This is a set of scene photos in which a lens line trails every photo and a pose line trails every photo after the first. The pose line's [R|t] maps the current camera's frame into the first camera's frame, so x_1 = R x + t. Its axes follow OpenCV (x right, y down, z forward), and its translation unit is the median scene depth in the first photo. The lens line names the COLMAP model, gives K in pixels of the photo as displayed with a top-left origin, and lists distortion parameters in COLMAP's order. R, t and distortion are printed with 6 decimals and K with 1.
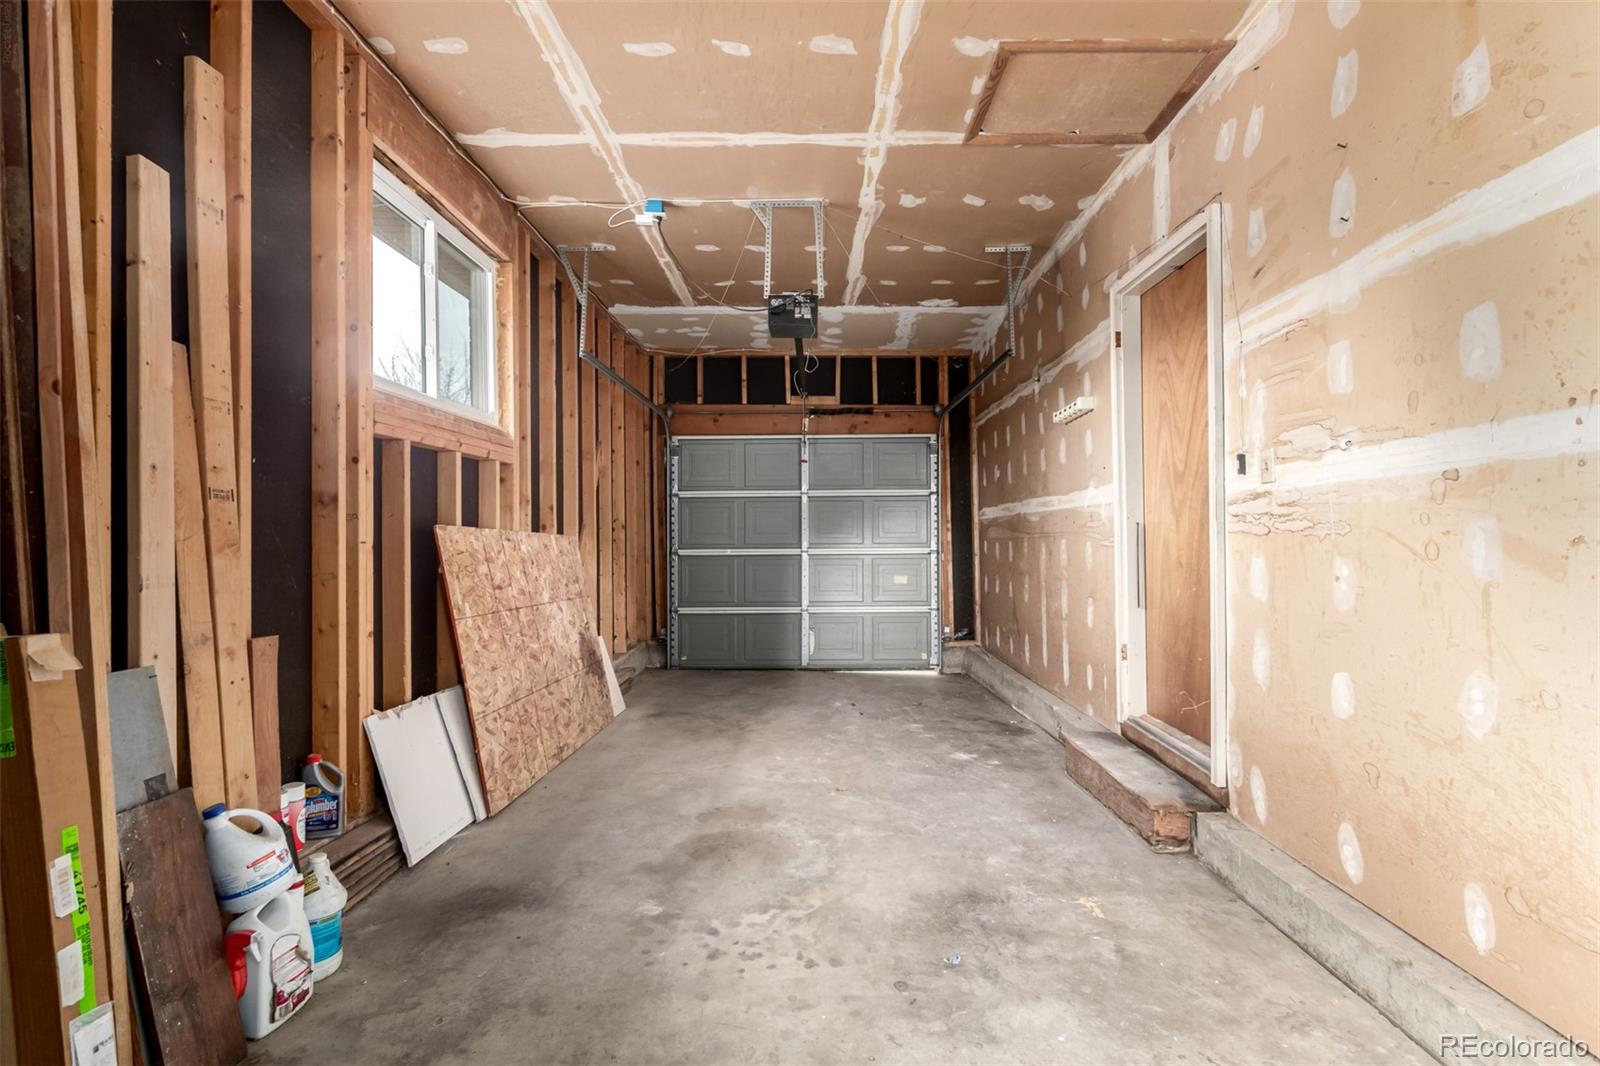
lens RADIAL K [[743.5, 0, 803.4], [0, 743.5, 539.6], [0, 0, 1]] dist [0.001791, -0.000394]
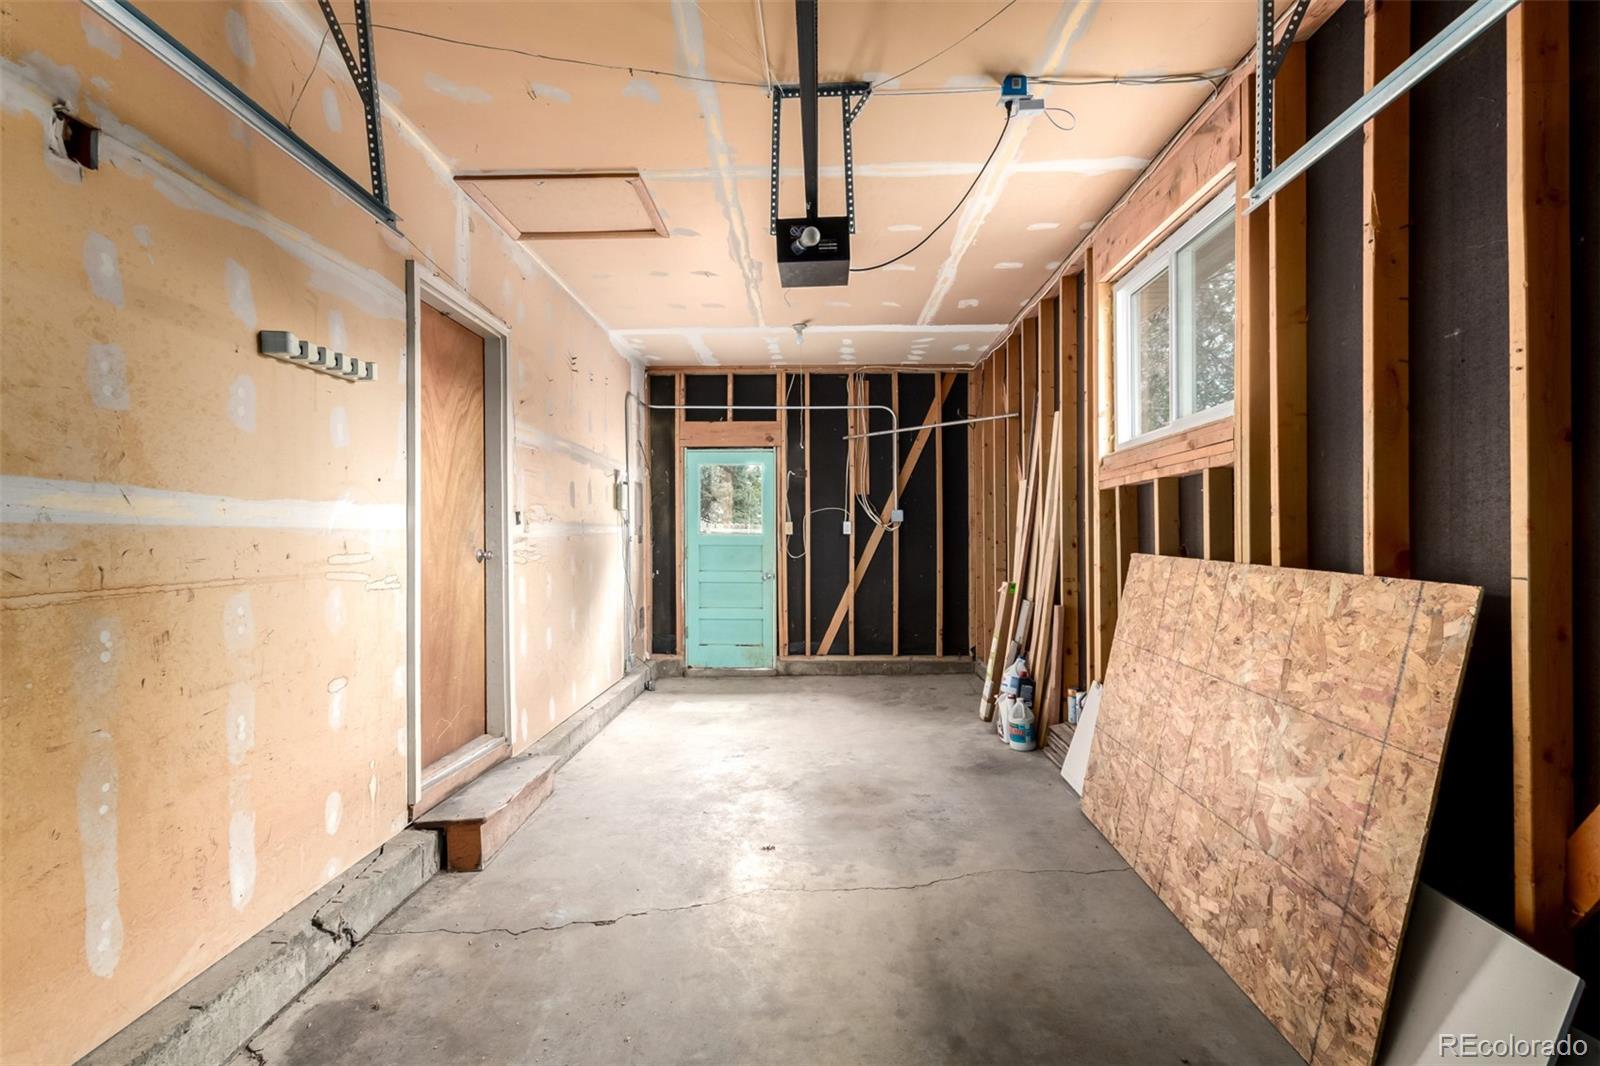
lens RADIAL K [[743.5, 0, 803.4], [0, 743.5, 539.6], [0, 0, 1]] dist [0.001791, -0.000394]
pose [[-0.999915, 0.011641, -0.005925, 0.007699], [0.011628, 0.999930, 0.002180, -0.043487], [0.005950, 0.002111, -0.999980, 2.063961]]
